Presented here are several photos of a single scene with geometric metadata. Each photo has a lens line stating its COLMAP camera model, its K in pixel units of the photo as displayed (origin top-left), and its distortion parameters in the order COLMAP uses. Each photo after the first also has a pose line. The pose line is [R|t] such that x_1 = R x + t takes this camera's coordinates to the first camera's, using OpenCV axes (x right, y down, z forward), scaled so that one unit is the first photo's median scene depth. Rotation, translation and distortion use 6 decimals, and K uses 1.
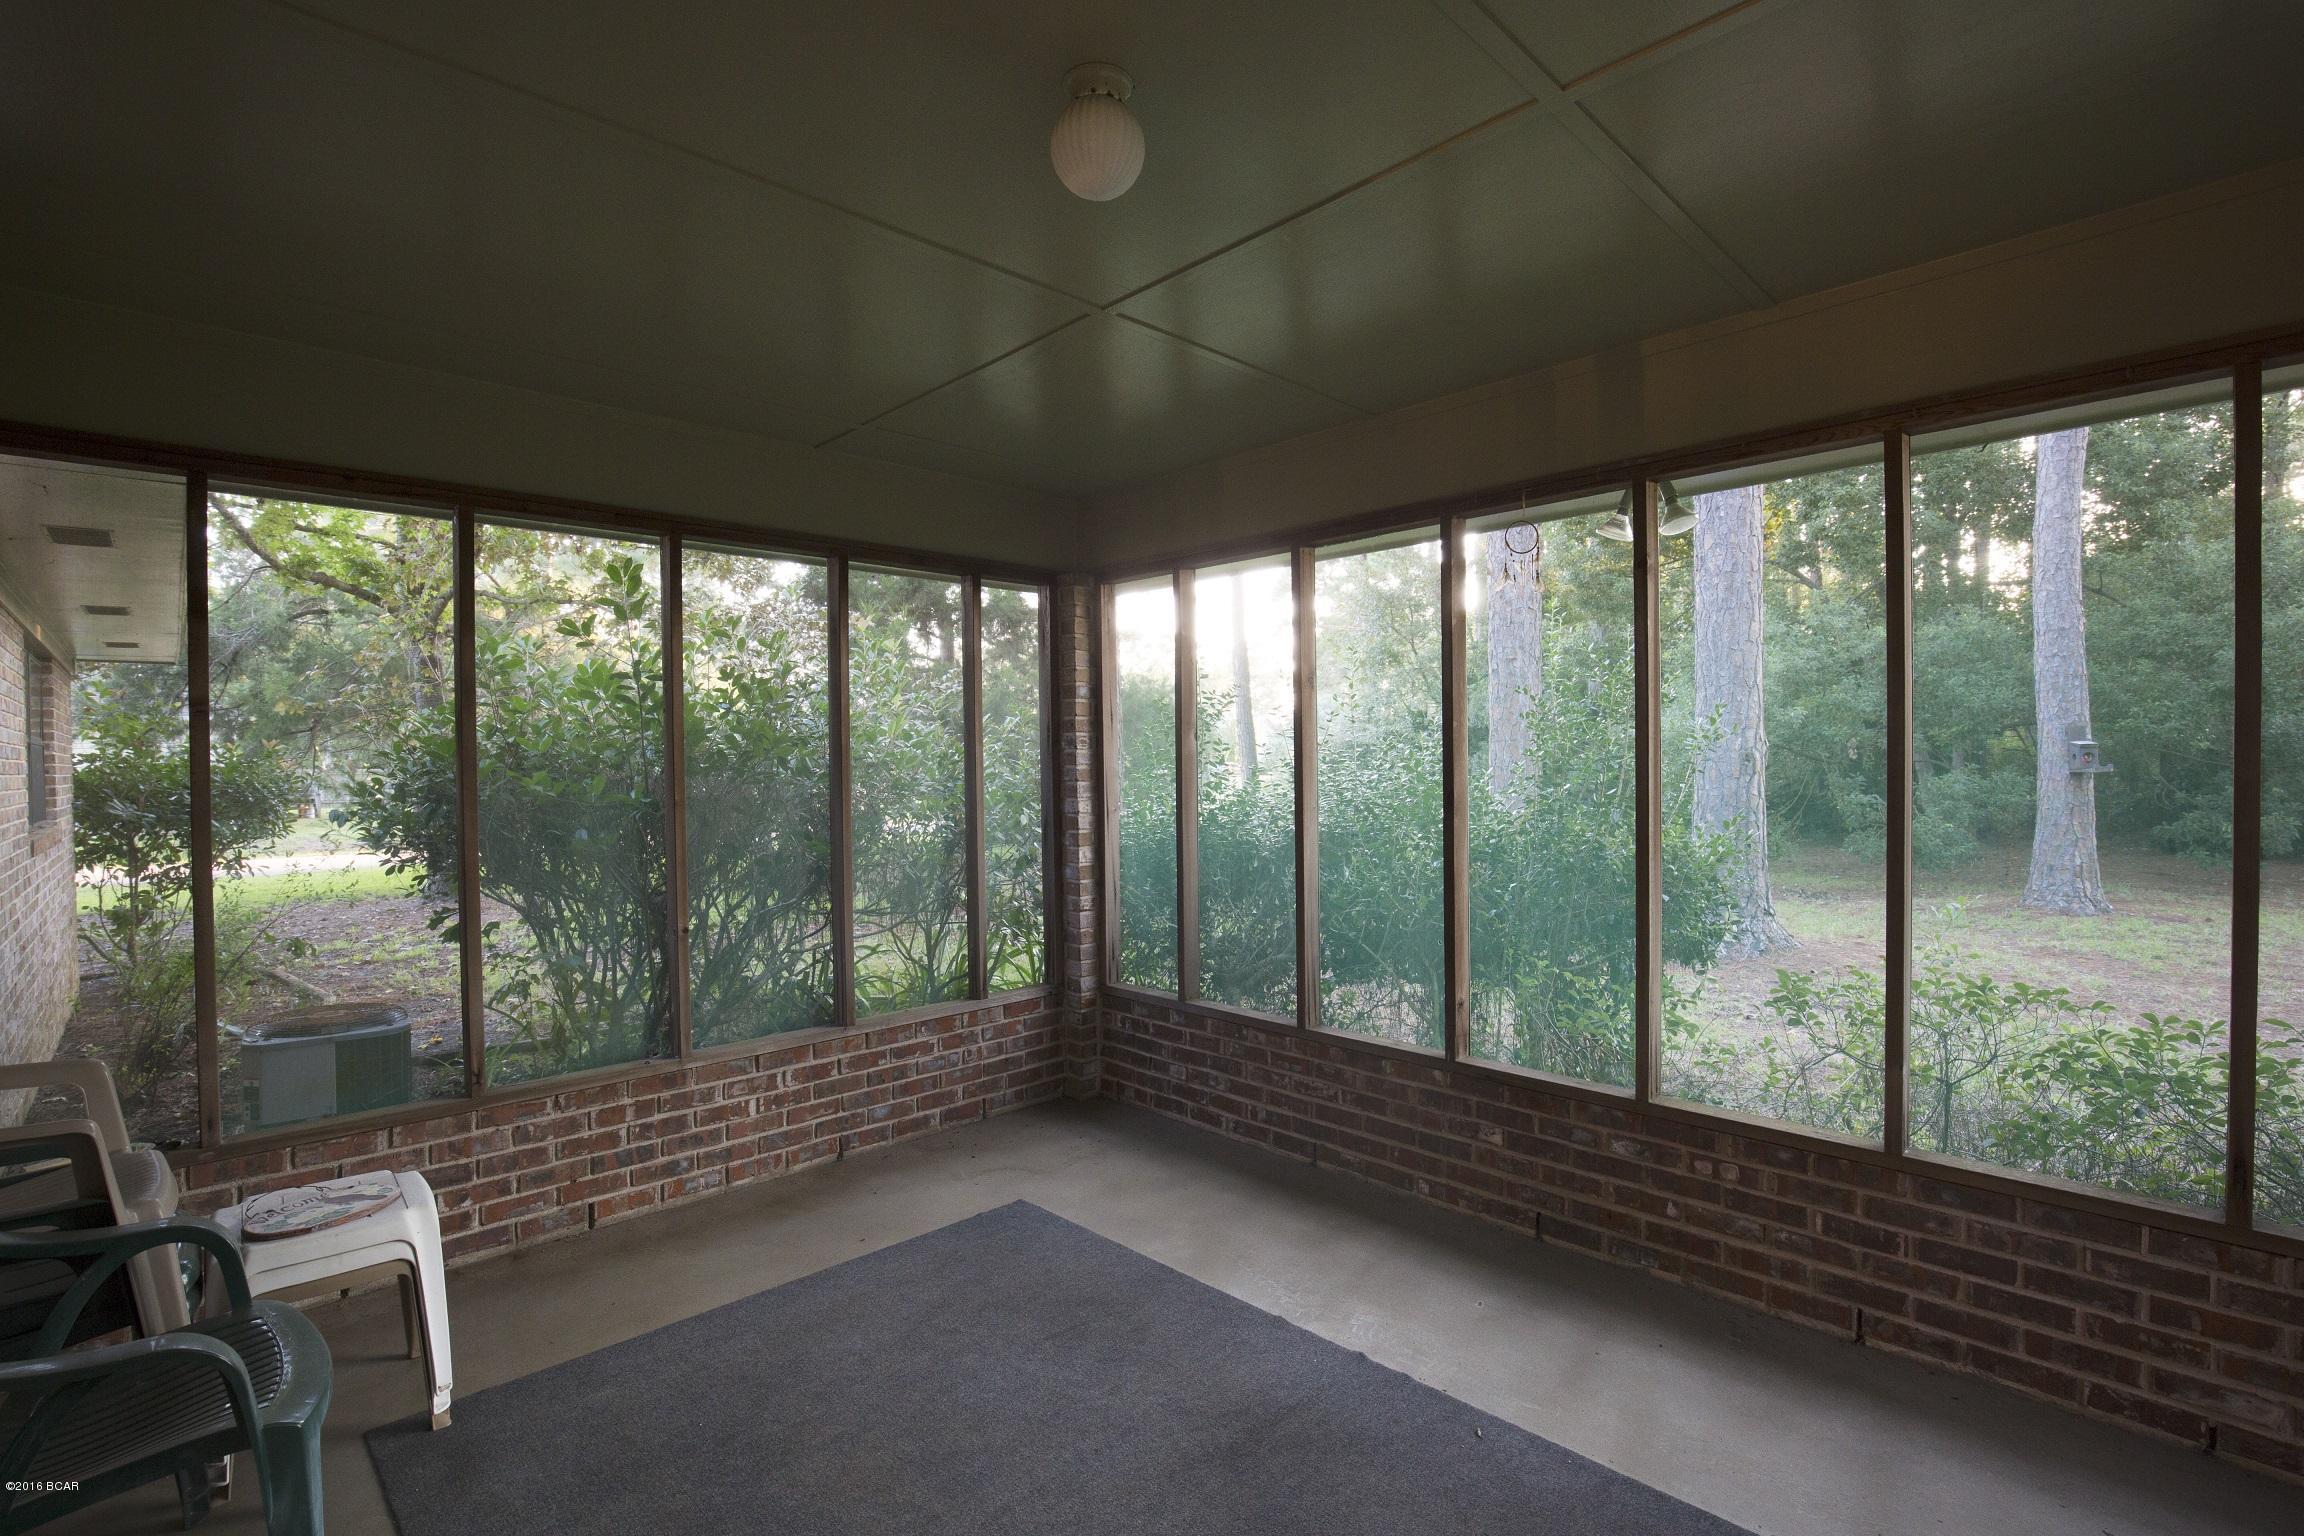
lens RADIAL K [[1053.1, 0, 1150.8], [0, 1053.1, 771.8], [0, 0, 1]] dist [-0.033707, 0.004937]
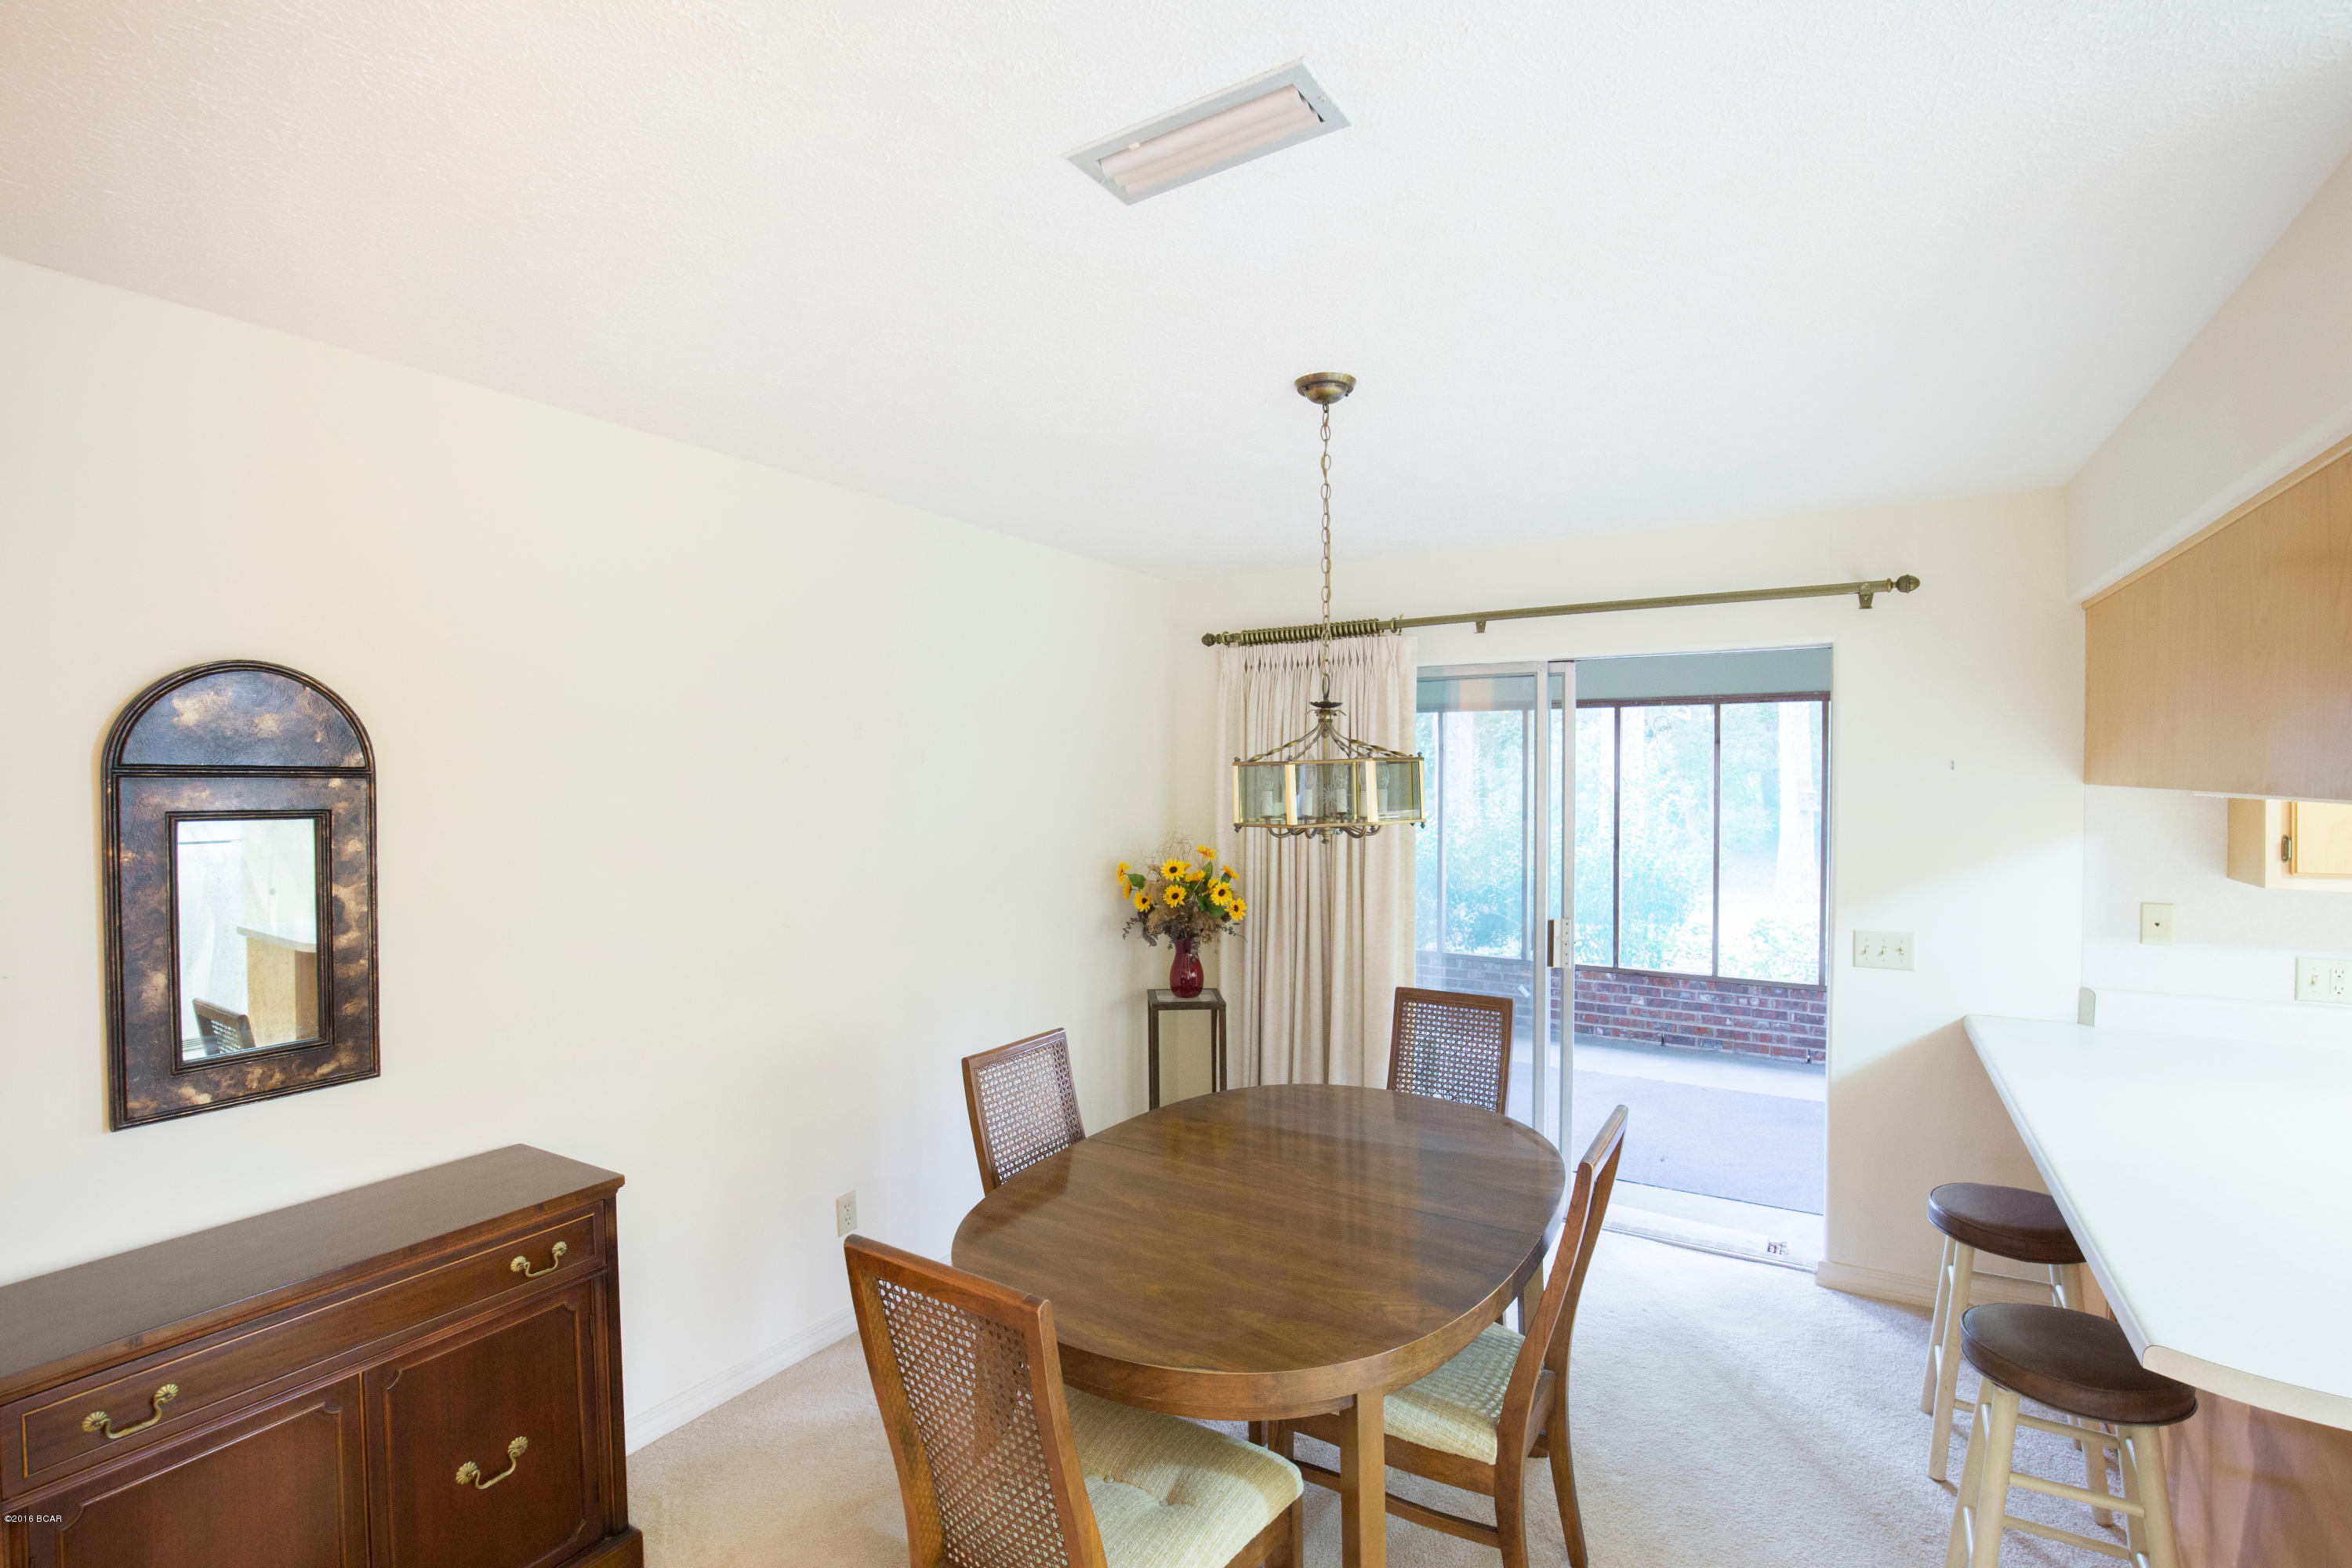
lens RADIAL K [[1075.0, 0, 1174.8], [0, 1075.0, 787.9], [0, 0, 1]] dist [-0.033707, 0.004937]
pose [[0.967359, 0.002566, 0.253395, -1.265791], [-0.004094, 0.999976, 0.005503, -0.102461], [-0.253375, -0.006361, 0.967347, -0.951269]]
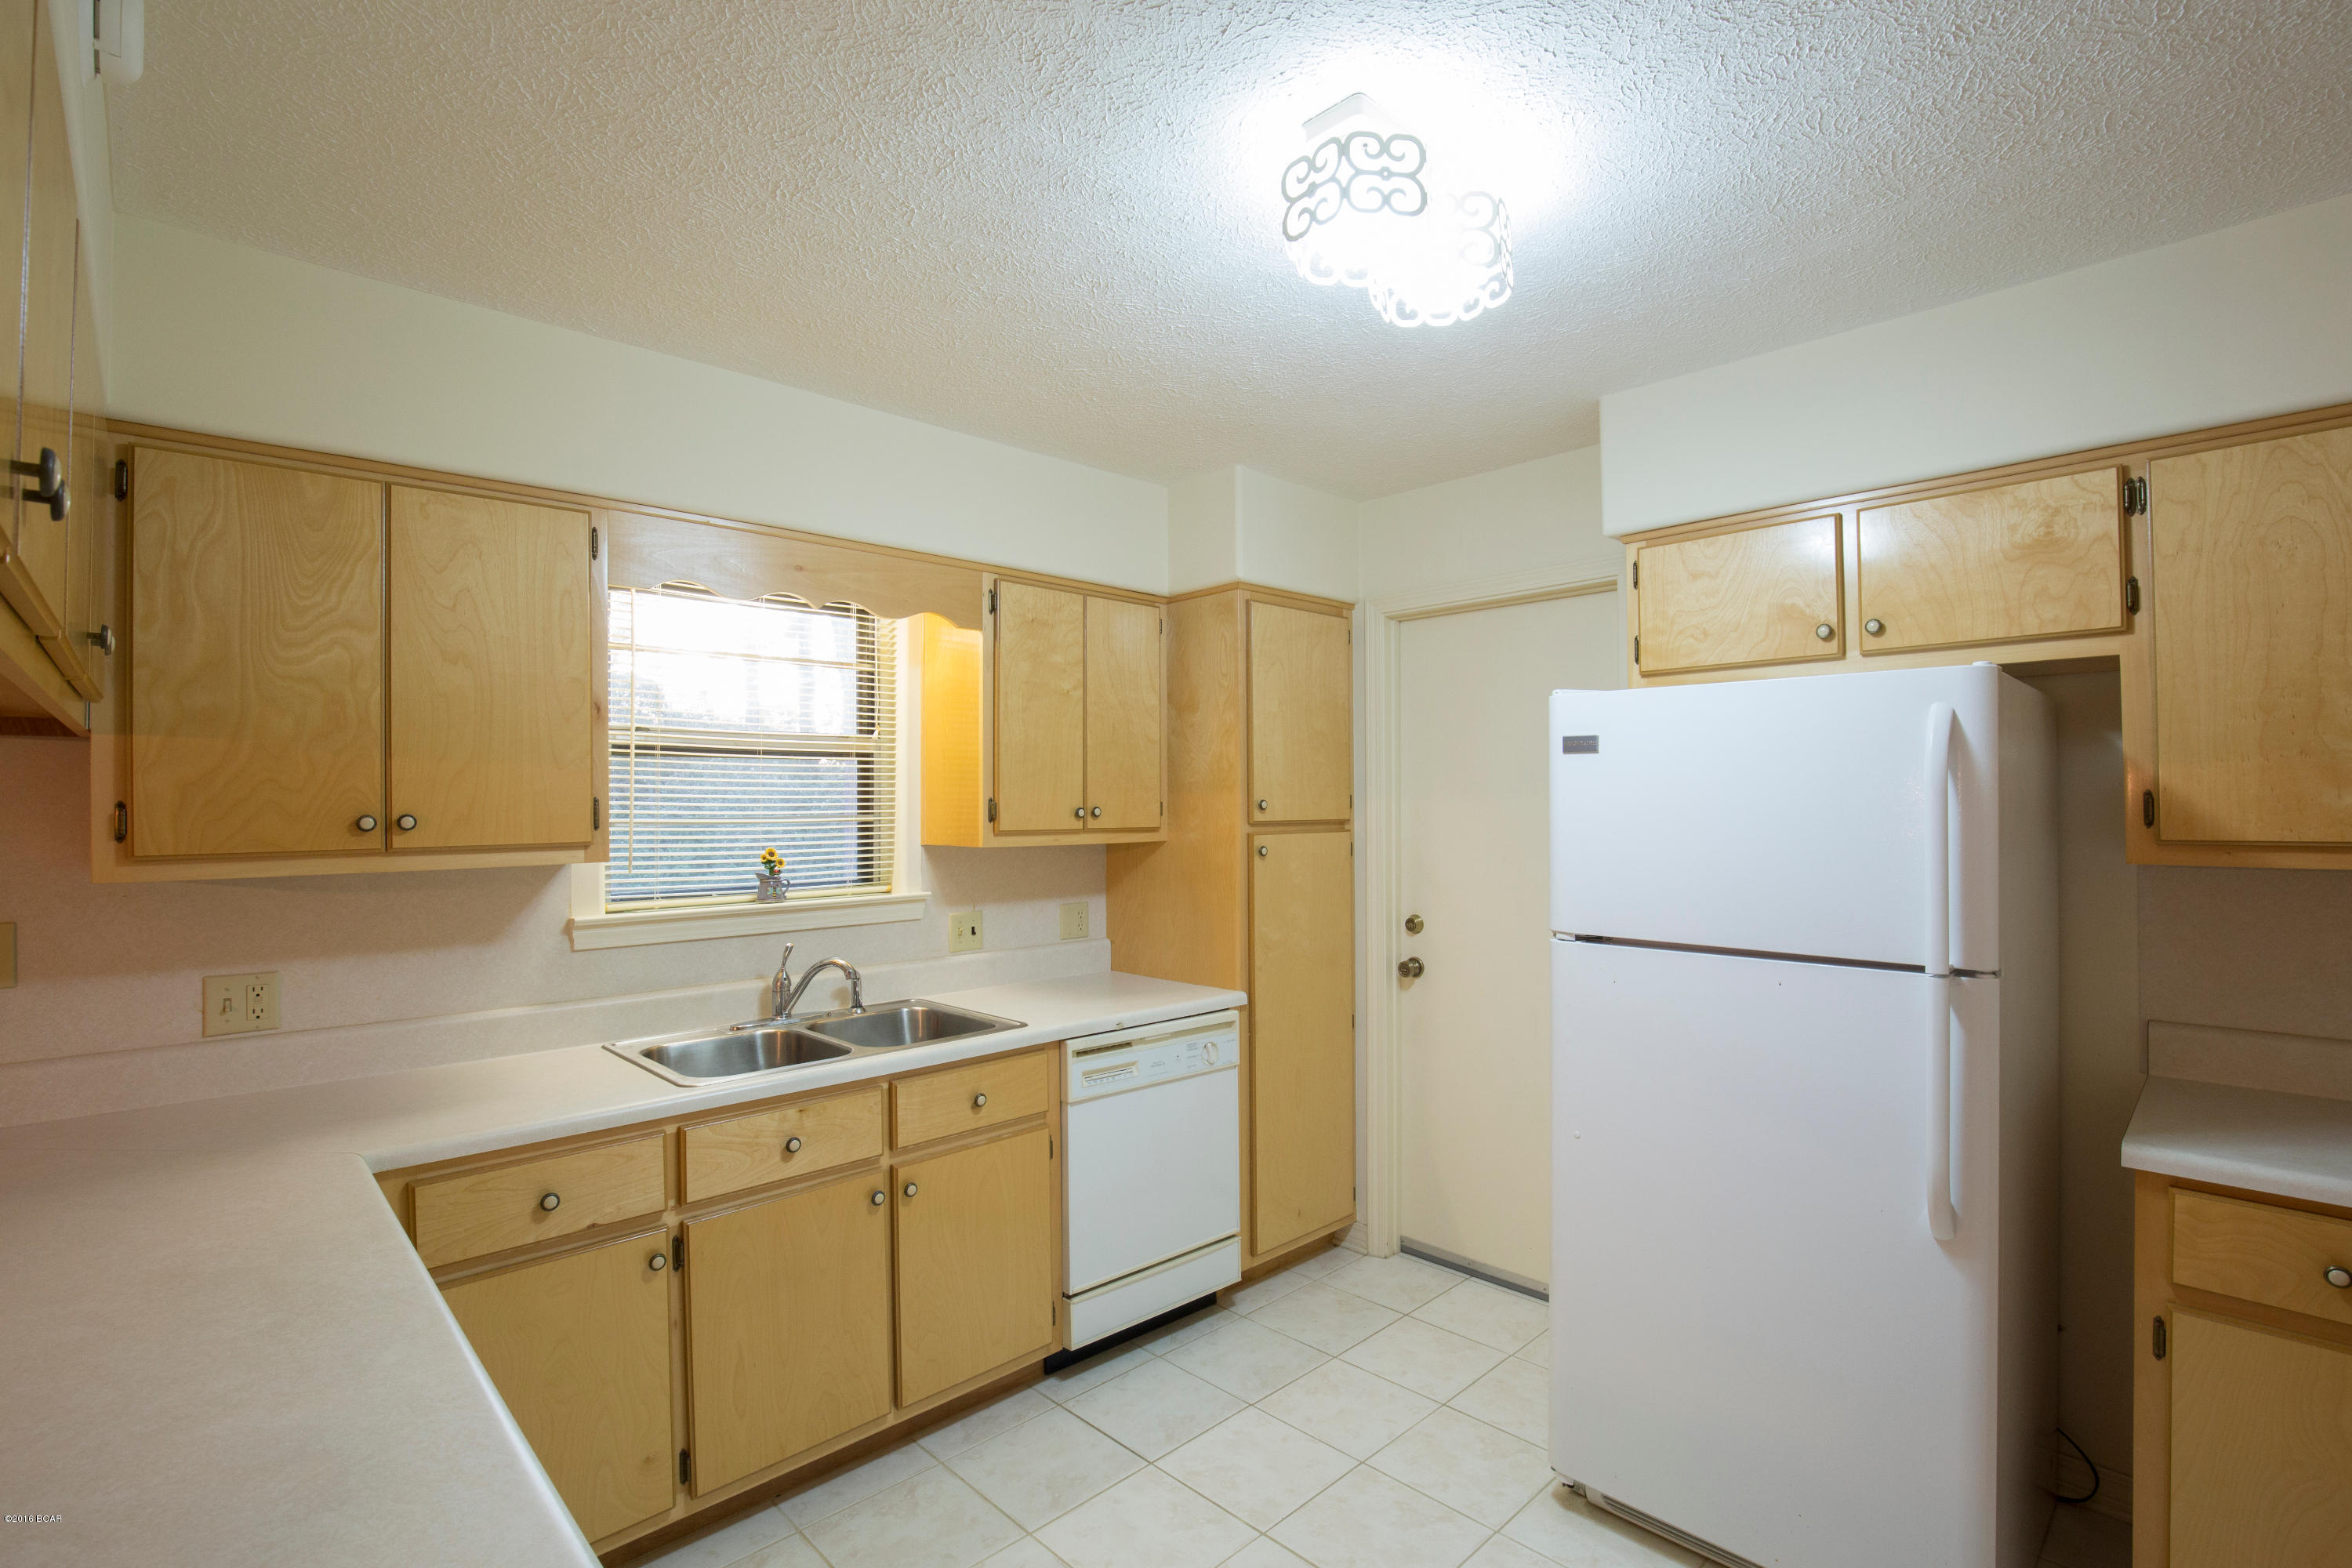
lens RADIAL K [[1075.0, 0, 1174.8], [0, 1075.0, 787.9], [0, 0, 1]] dist [-0.033707, 0.004937]
pose [[-0.006976, 0.022388, 0.999725, -0.751354], [0.015876, 0.999626, -0.022276, -0.049141], [-0.999850, 0.015716, -0.007328, -0.934980]]
